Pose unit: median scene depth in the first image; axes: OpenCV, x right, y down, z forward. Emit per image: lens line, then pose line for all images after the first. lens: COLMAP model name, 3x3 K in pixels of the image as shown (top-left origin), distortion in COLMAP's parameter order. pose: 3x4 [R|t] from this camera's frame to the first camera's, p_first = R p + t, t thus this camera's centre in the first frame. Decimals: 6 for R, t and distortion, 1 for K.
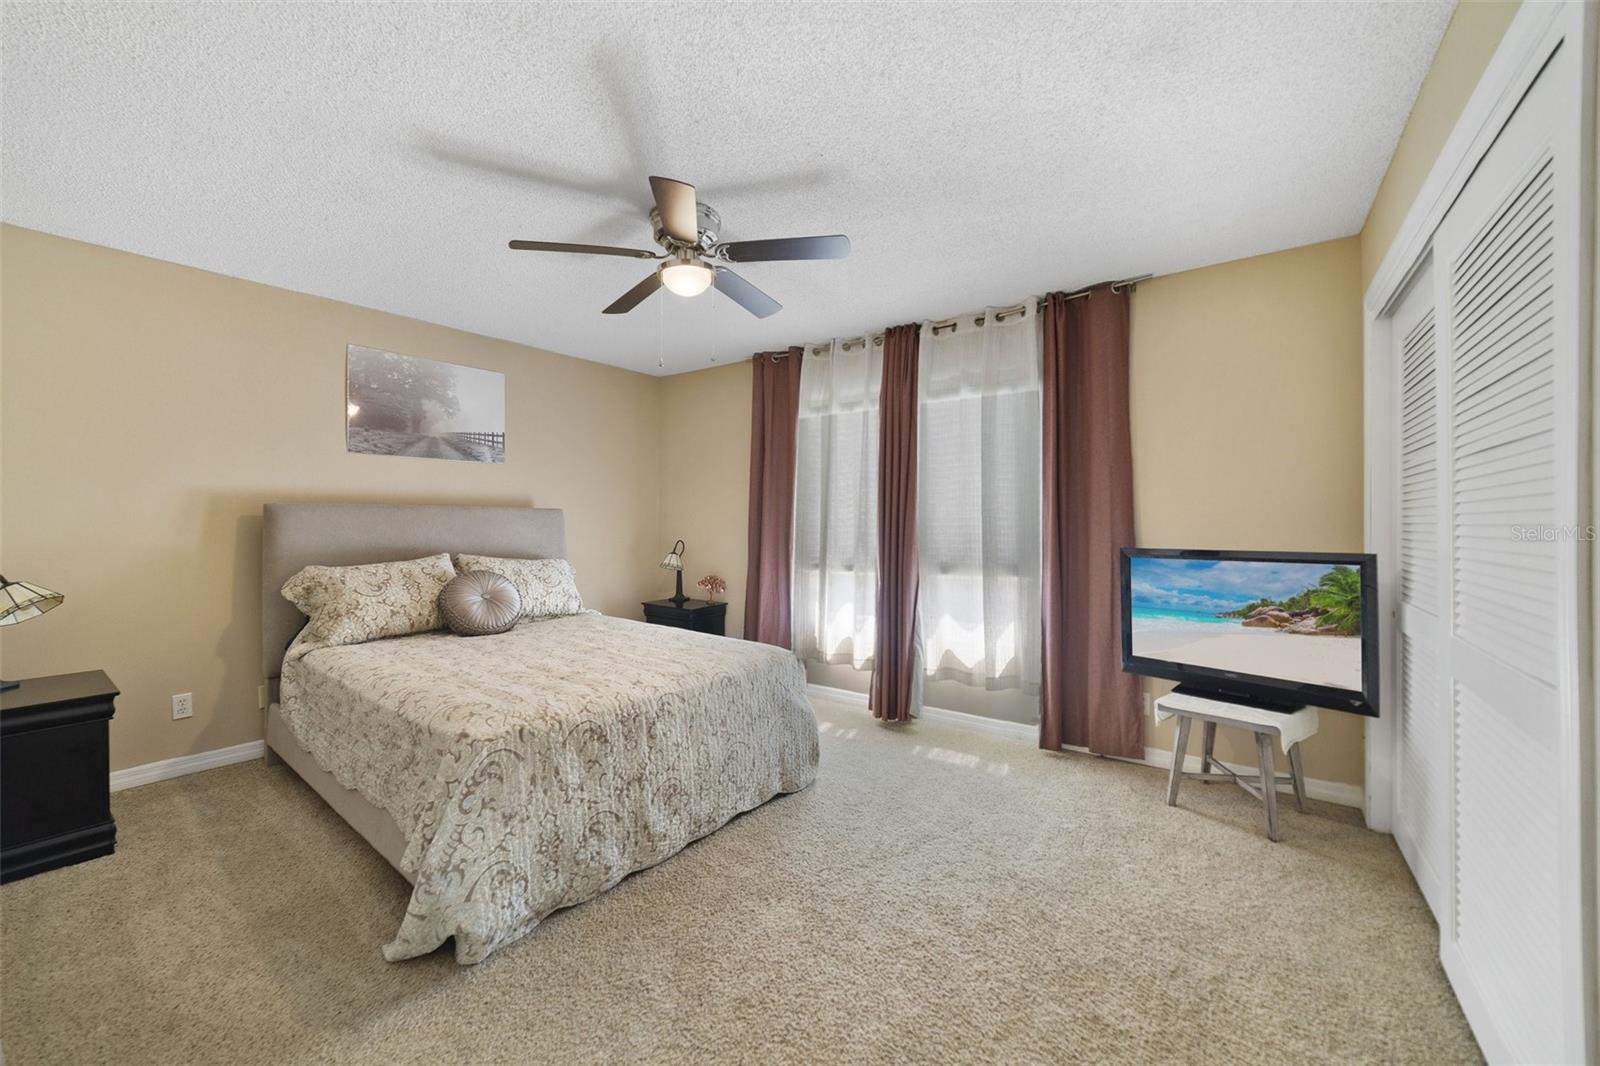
lens RADIAL K [[586.9, 0, 796.7], [0, 586.9, 524.8], [0, 0, 1]] dist [-0.002989, -0.000072]
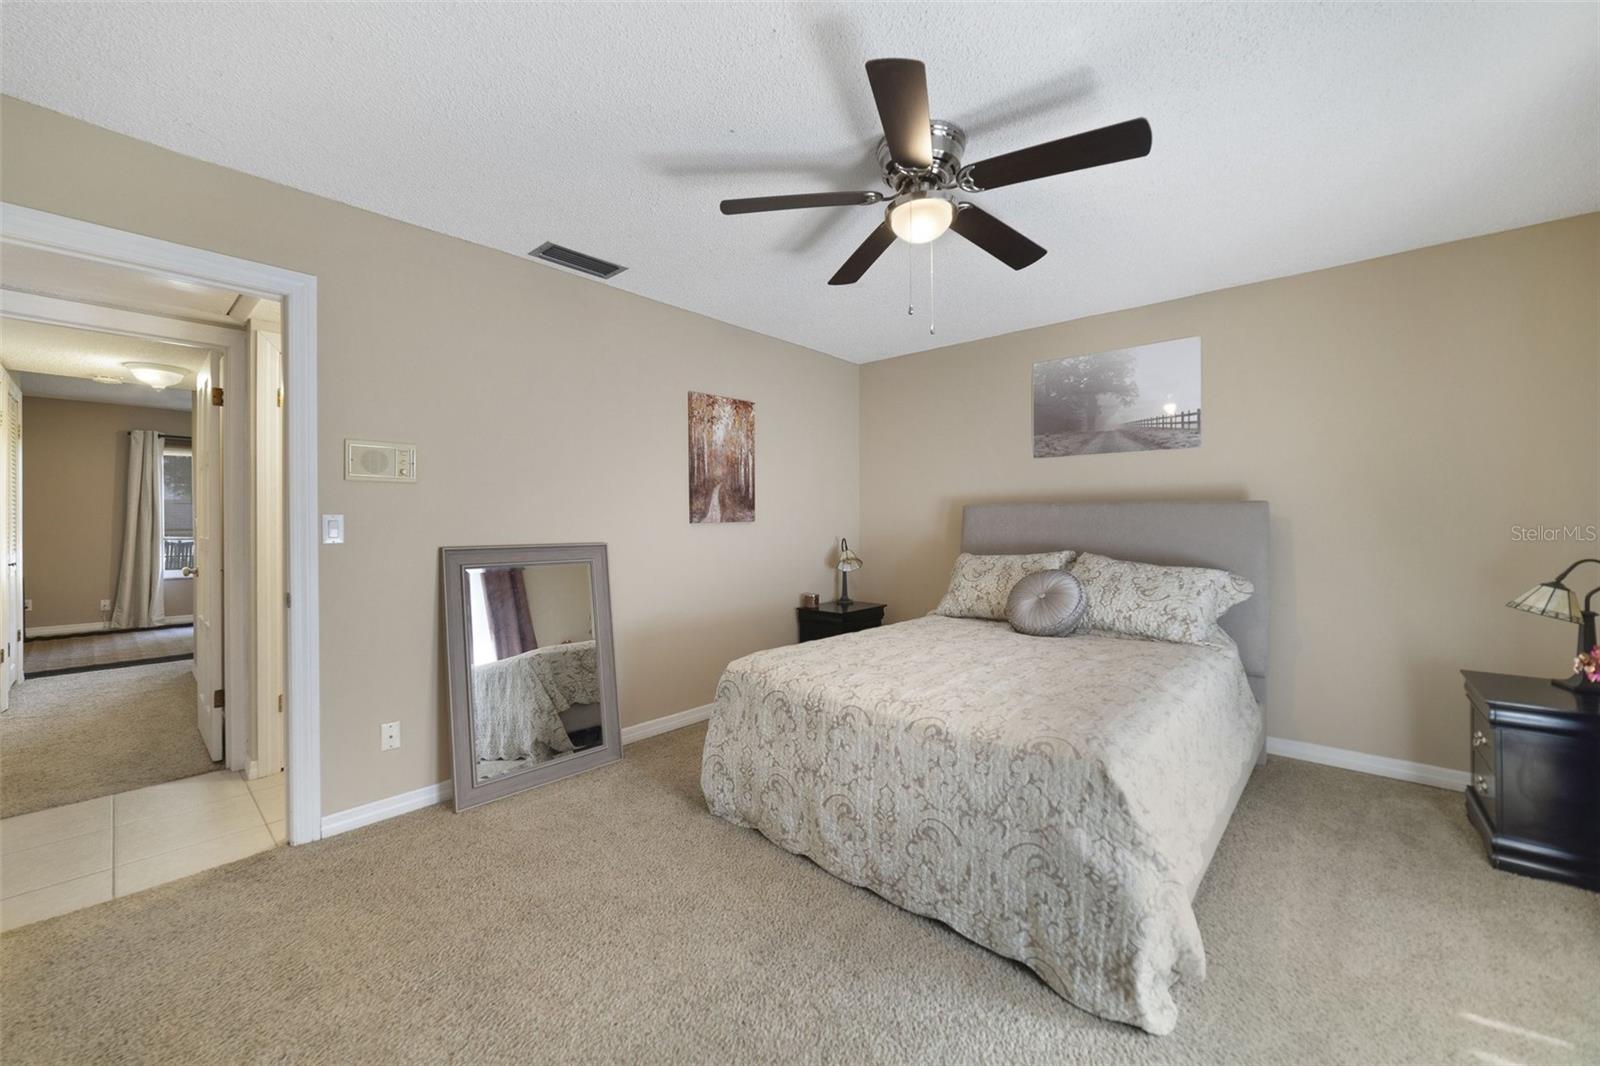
lens RADIAL K [[616.9, 0, 802.3], [0, 616.9, 533.0], [0, 0, 1]] dist [-0.009354, -0.001036]
pose [[-0.055439, 0.018965, -0.998282, 0.643294], [-0.007707, 0.999782, 0.019421, 0.002425], [0.998432, 0.008771, -0.055281, 0.852572]]
